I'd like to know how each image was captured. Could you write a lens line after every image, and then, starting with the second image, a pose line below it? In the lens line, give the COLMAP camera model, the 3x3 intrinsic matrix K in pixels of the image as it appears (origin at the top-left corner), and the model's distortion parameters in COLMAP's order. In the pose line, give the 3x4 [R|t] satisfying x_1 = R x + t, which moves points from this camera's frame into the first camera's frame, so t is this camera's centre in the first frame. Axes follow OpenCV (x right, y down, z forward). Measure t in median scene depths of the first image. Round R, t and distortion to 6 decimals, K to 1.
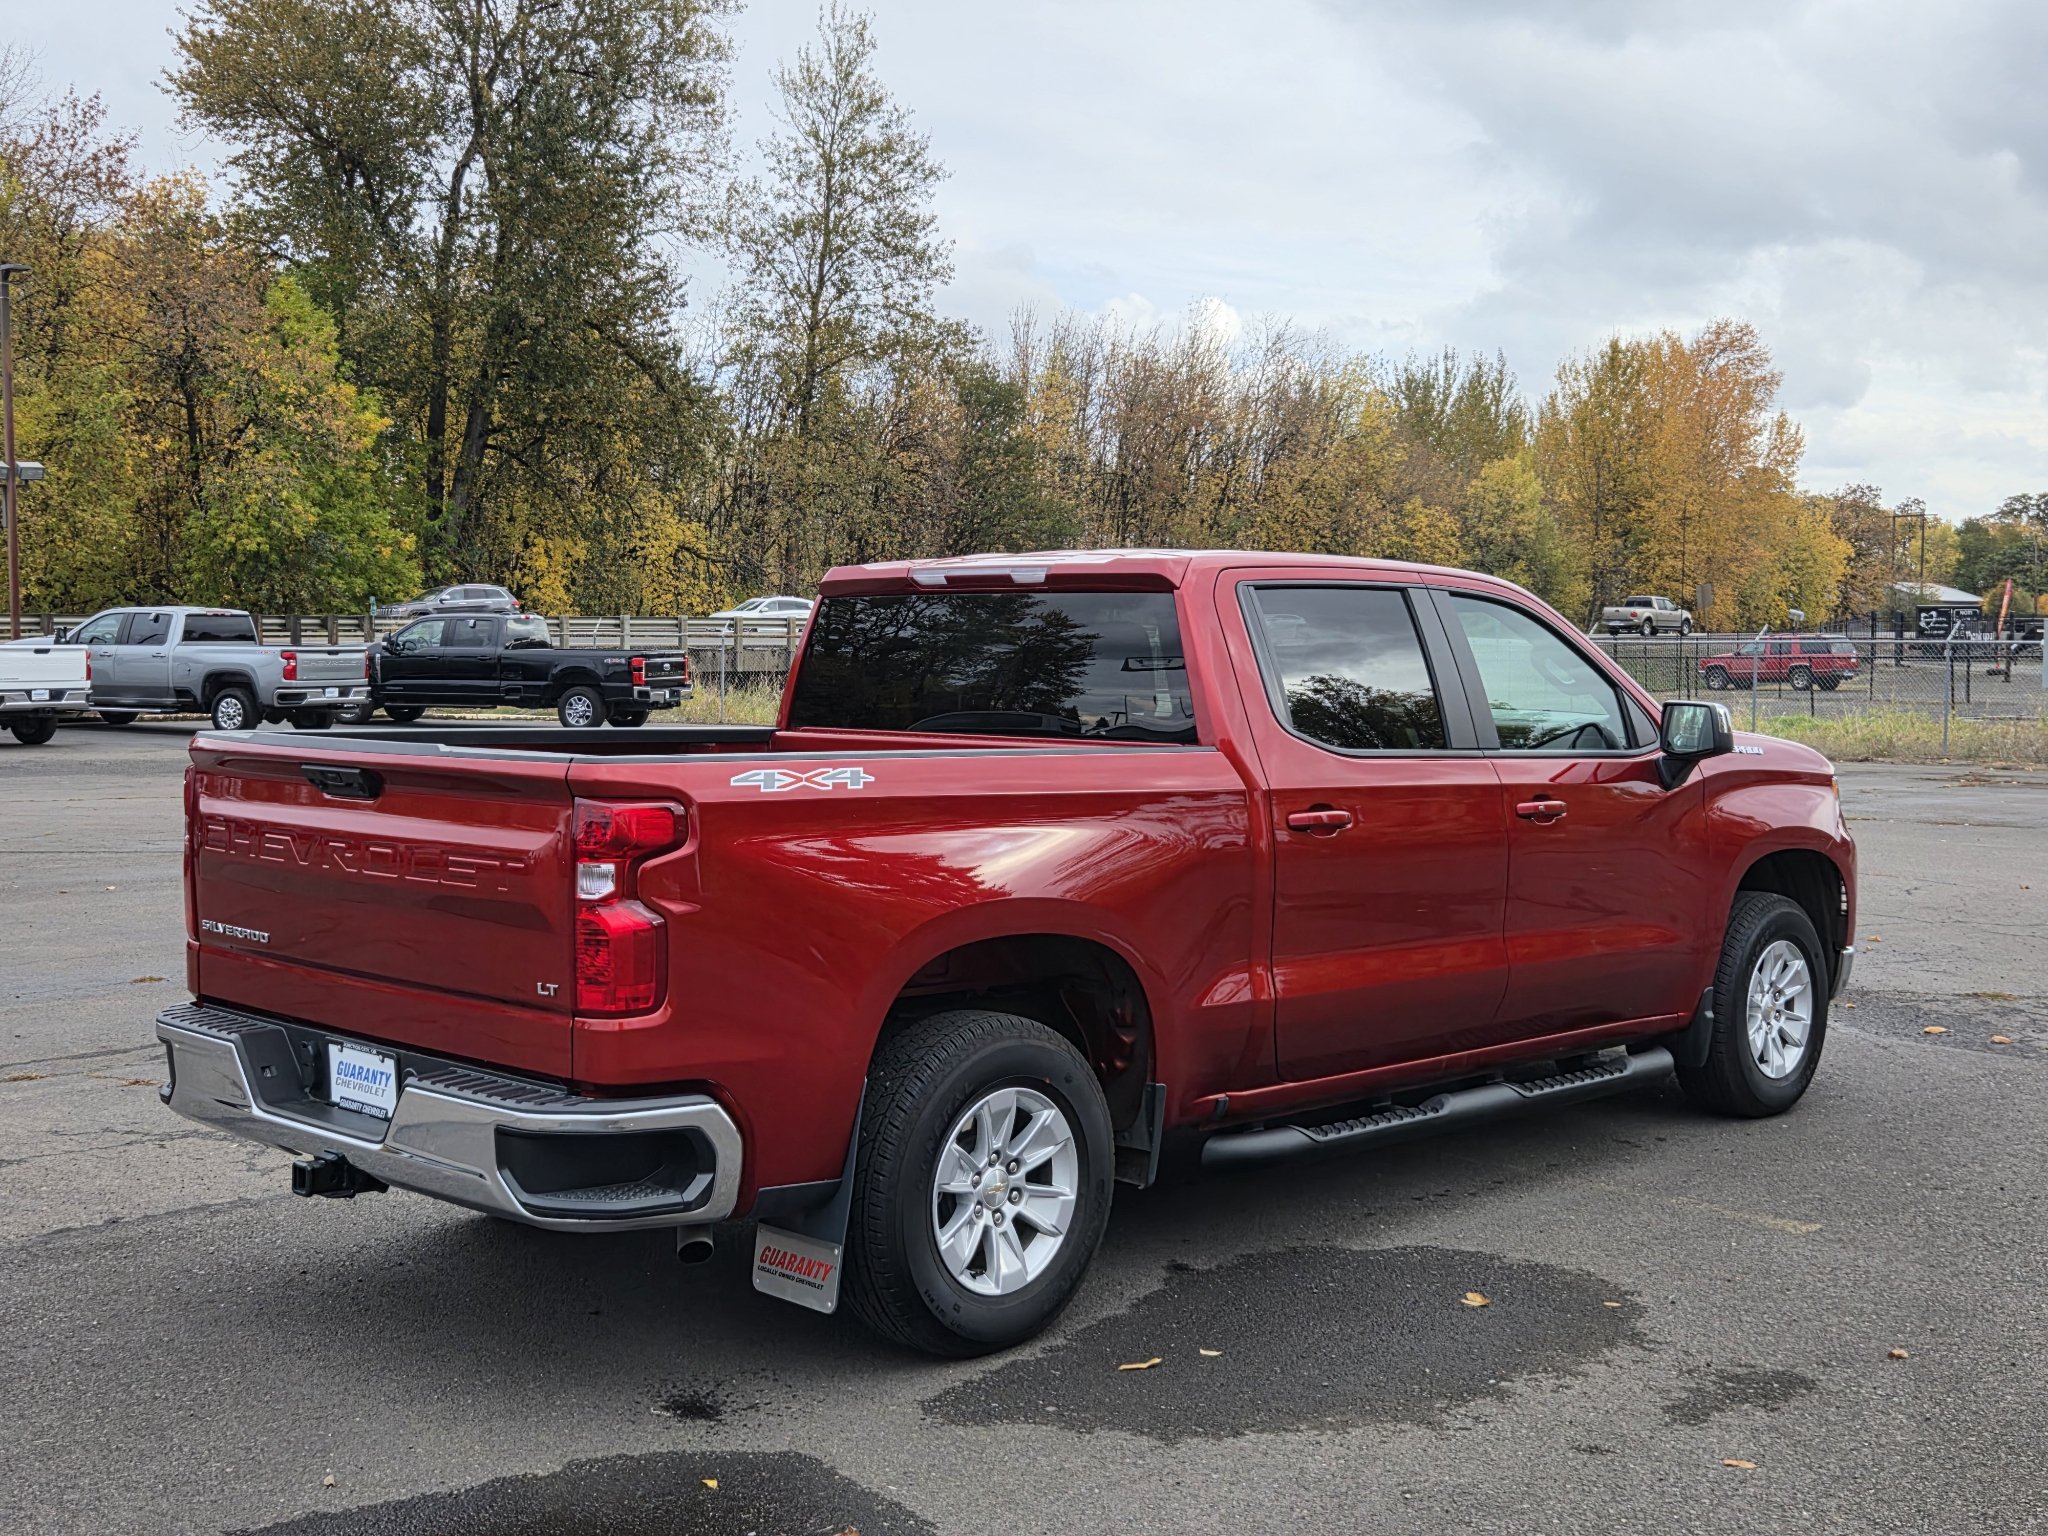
lens RADIAL K [[2412.3, 0, 1041.1], [0, 2412.3, 775.6], [0, 0, 1]] dist [0.058749, 0.000000]
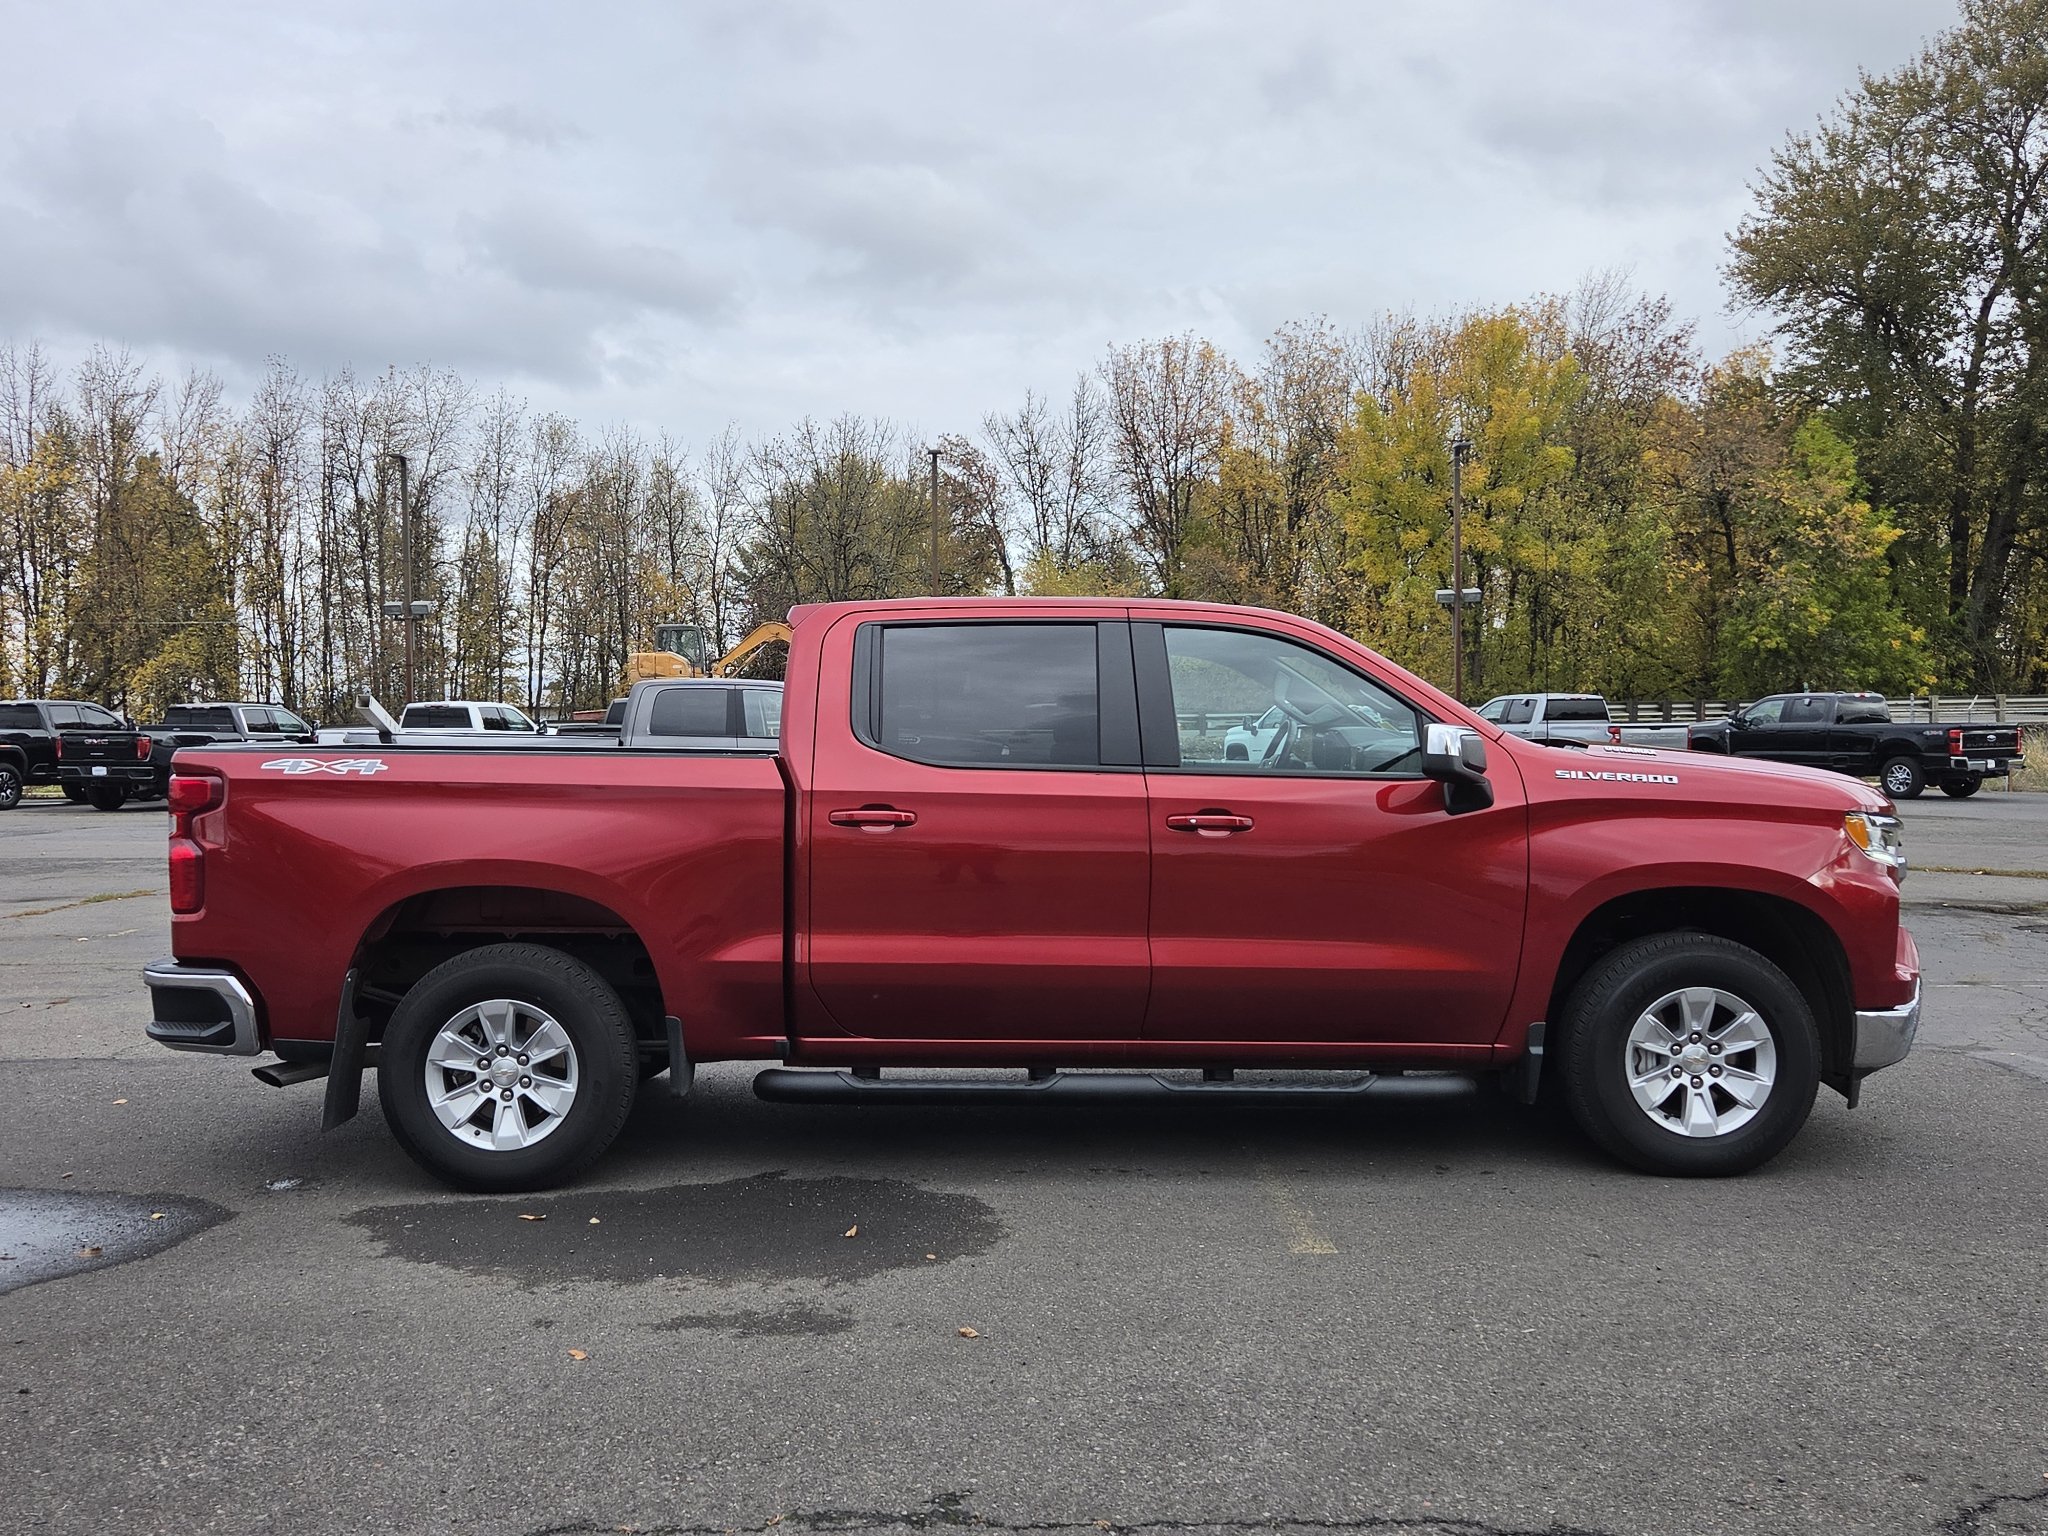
lens RADIAL K [[1953.3, 0, 1023.3], [0, 1953.3, 774.7], [0, 0, 1]] dist [0.054671, 0.000000]
pose [[0.697590, 0.008584, -0.716445, 0.116582], [-0.032723, 0.999267, -0.019889, 0.001857], [0.715749, 0.037318, 0.697360, 0.051597]]
